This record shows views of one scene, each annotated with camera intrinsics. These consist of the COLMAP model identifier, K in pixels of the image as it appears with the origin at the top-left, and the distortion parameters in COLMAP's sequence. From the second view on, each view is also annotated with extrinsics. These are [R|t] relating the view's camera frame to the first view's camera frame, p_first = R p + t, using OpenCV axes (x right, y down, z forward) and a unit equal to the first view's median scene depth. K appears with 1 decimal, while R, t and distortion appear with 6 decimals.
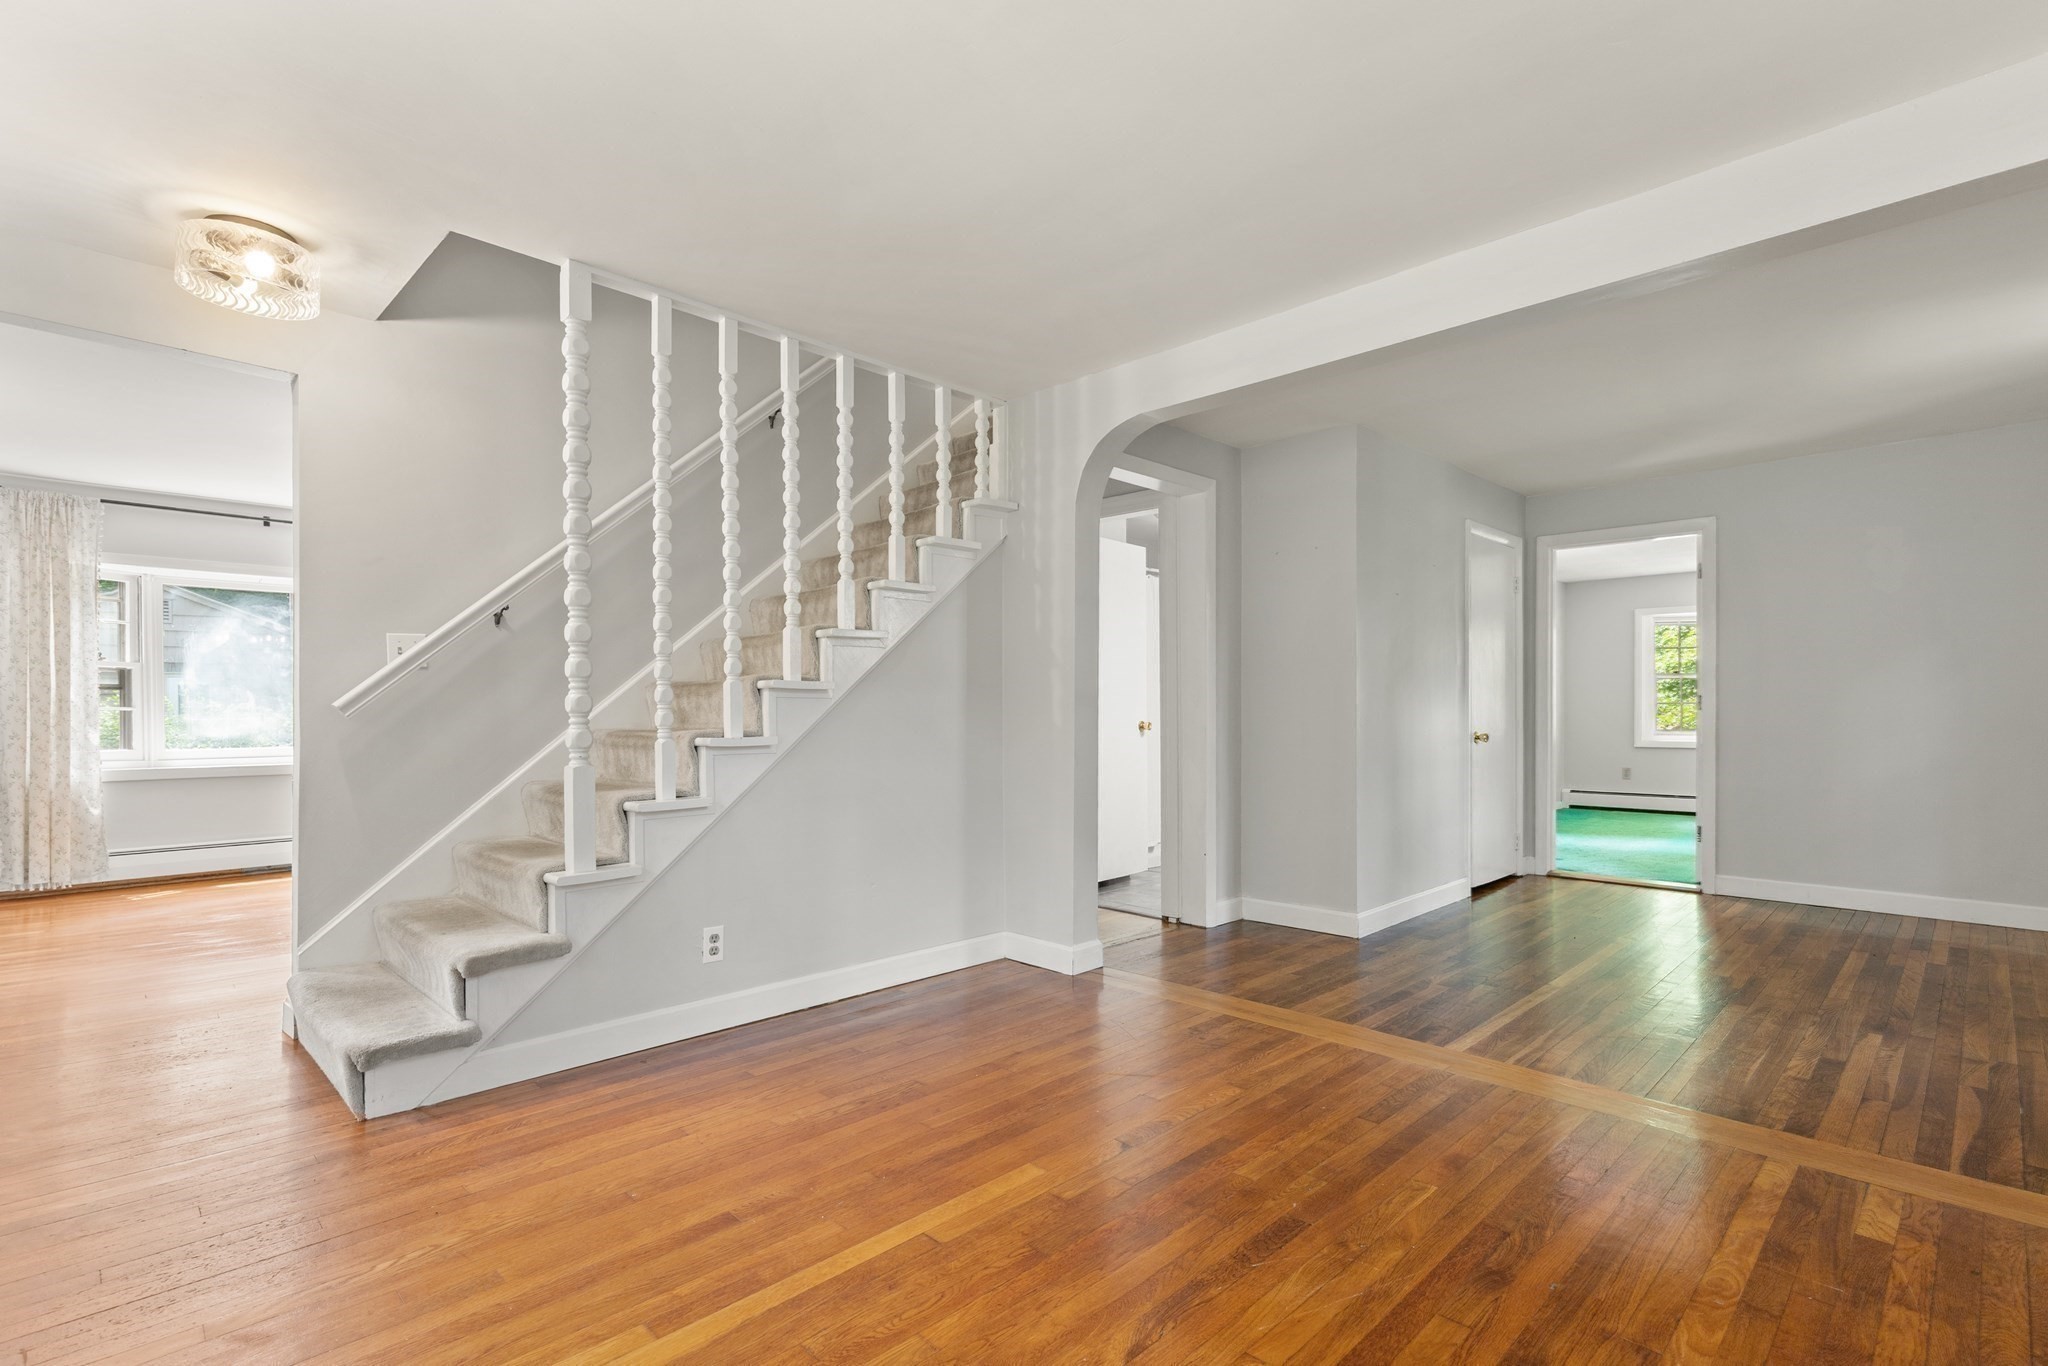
lens RADIAL K [[954.3, 0, 1022.9], [0, 954.3, 697.7], [0, 0, 1]] dist [0.005902, -0.001583]
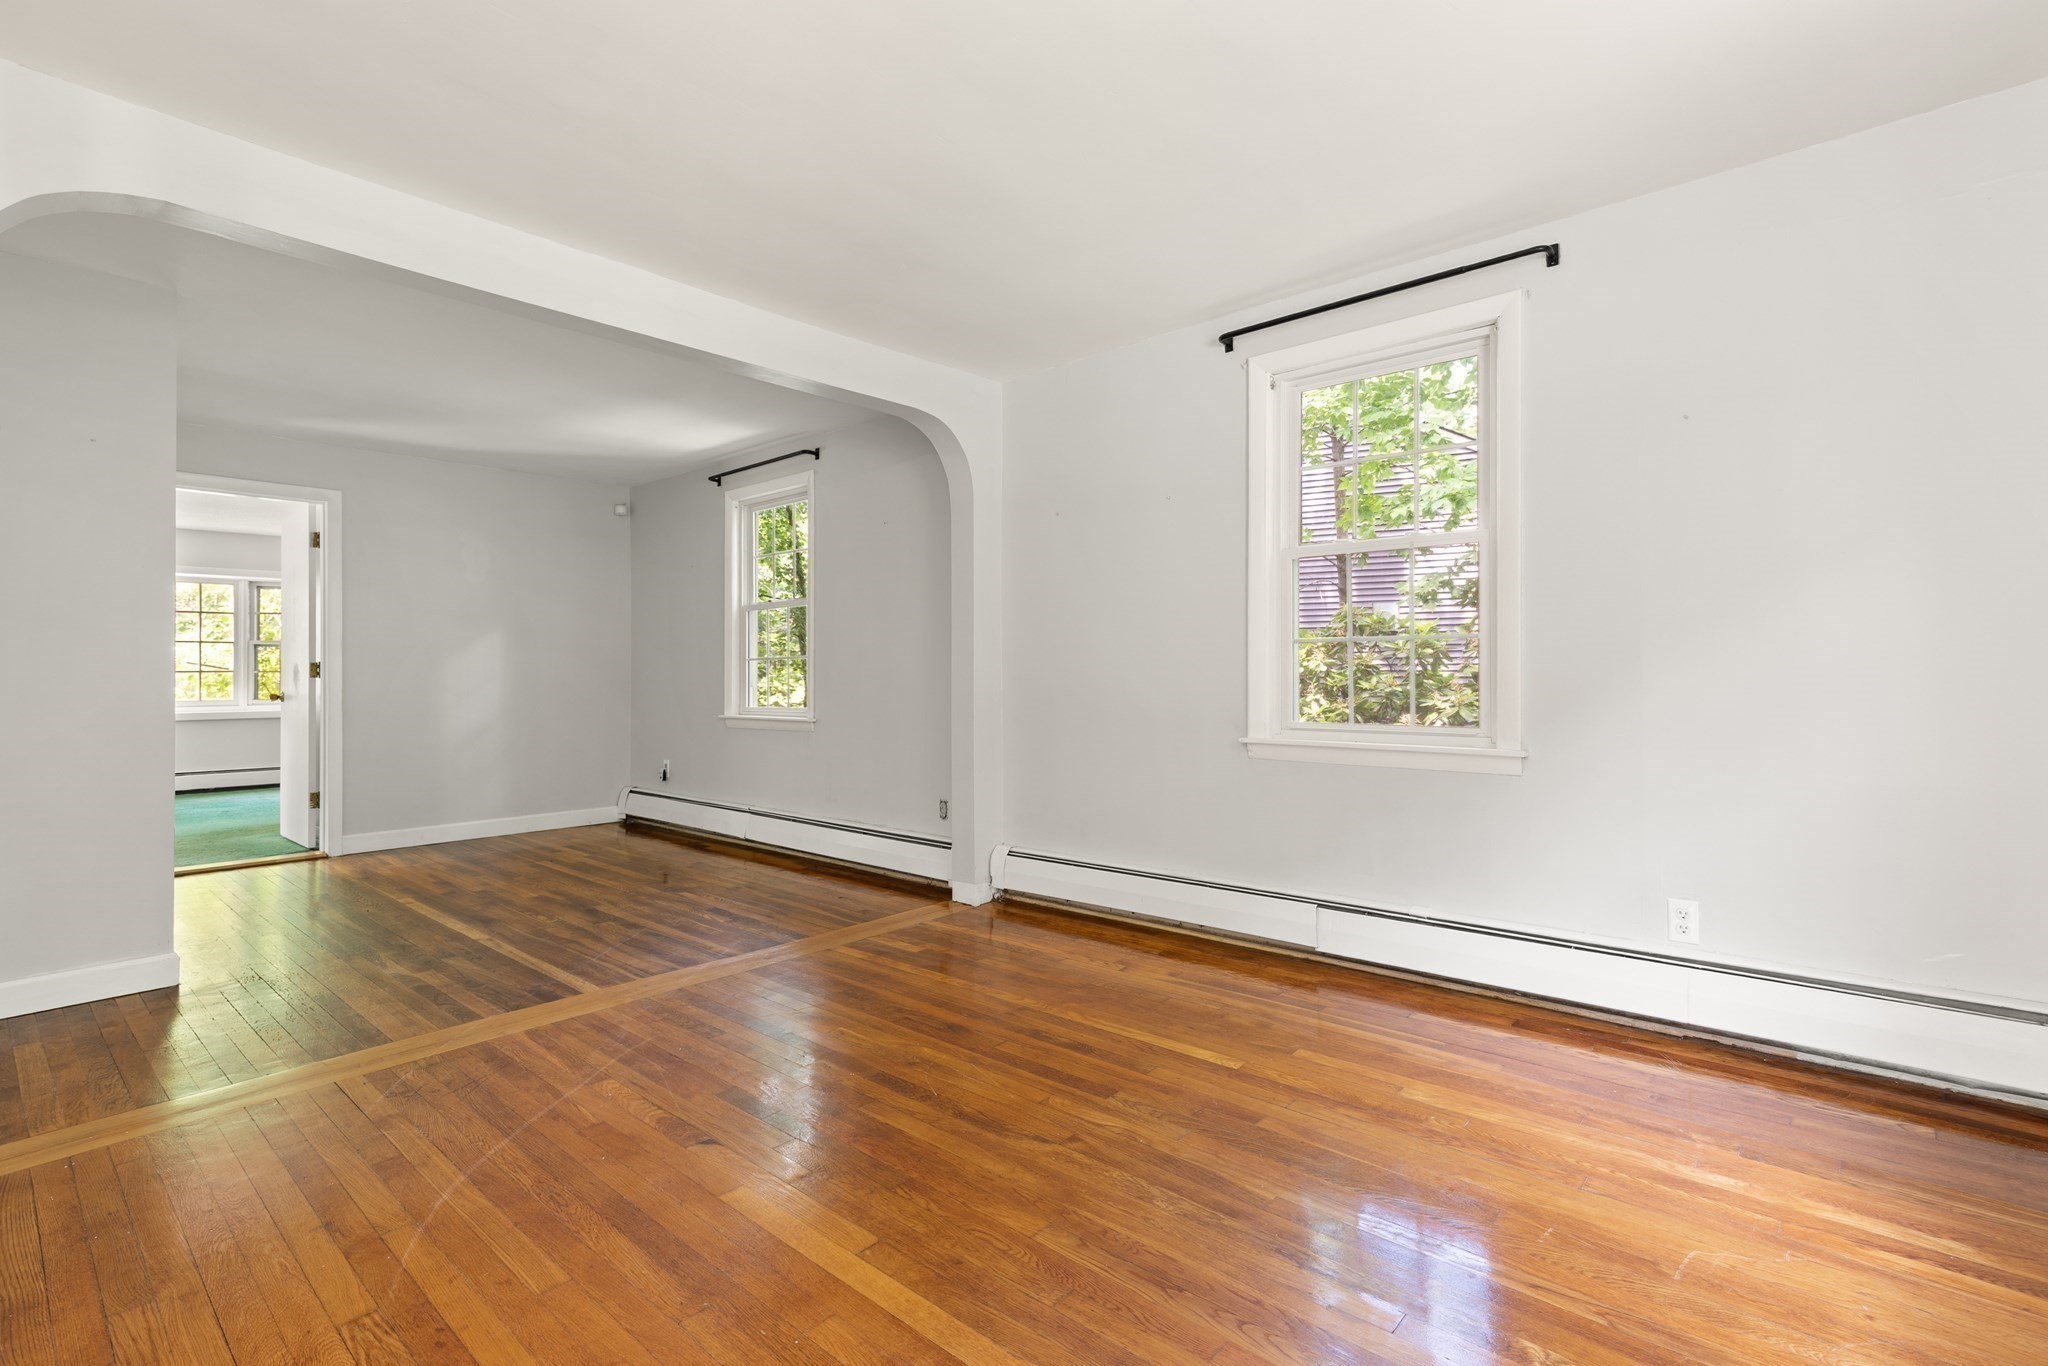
lens RADIAL K [[954.3, 0, 1025.0], [0, 954.3, 678.2], [0, 0, 1]] dist [0.005902, -0.001583]
pose [[-0.054580, -0.003698, 0.998503, -0.707069], [-0.006802, 0.999971, 0.003332, 0.009579], [-0.998486, -0.006610, -0.054603, 0.625410]]
